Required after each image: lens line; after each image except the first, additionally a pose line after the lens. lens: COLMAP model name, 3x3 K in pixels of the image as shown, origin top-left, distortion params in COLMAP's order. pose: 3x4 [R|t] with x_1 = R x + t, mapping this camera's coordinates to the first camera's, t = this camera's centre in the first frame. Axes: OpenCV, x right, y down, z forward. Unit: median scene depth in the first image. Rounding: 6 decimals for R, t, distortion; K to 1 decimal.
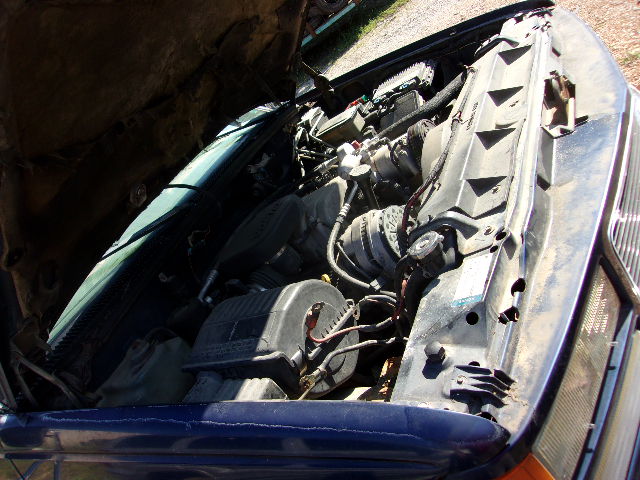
lens RADIAL K [[483.8, 0, 311.9], [0, 483.8, 238.4], [0, 0, 1]] dist [0.032767, 0.003639]
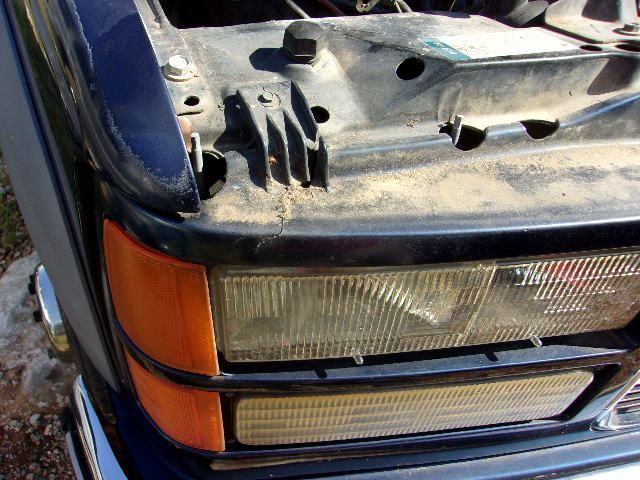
lens RADIAL K [[520.1, 0, 320.0], [0, 520.1, 240.0], [0, 0, 1]] dist [-0.002722, -0.000822]
pose [[0.580088, 0.812539, 0.057258, 0.382122], [-0.746437, 0.502123, 0.436696, 0.096010], [0.326082, -0.296062, 0.897785, 0.486949]]
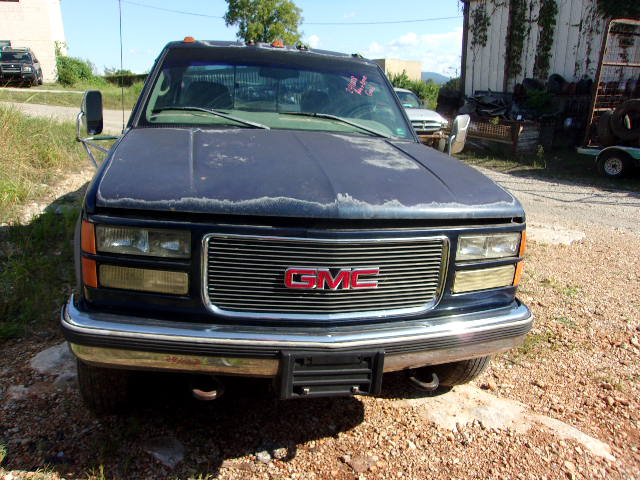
lens RADIAL K [[483.8, 0, 311.9], [0, 483.8, 238.4], [0, 0, 1]] dist [0.032767, 0.003639]
pose [[0.477086, 0.761286, -0.439127, 1.891724], [-0.731388, 0.620964, 0.281915, -0.975253], [0.487300, 0.186675, 0.853048, -0.596965]]
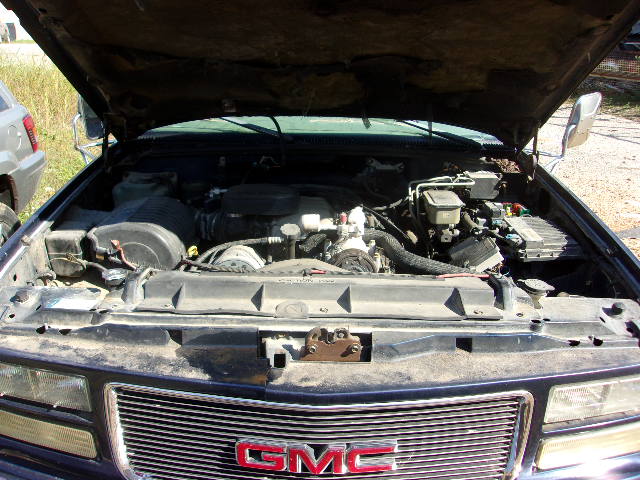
lens RADIAL K [[483.8, 0, 311.9], [0, 483.8, 238.4], [0, 0, 1]] dist [0.032767, 0.003639]
pose [[0.365386, 0.822625, -0.435639, 1.145405], [-0.662585, 0.558555, 0.498996, -1.322803], [0.653815, 0.106321, 0.749147, 0.355998]]
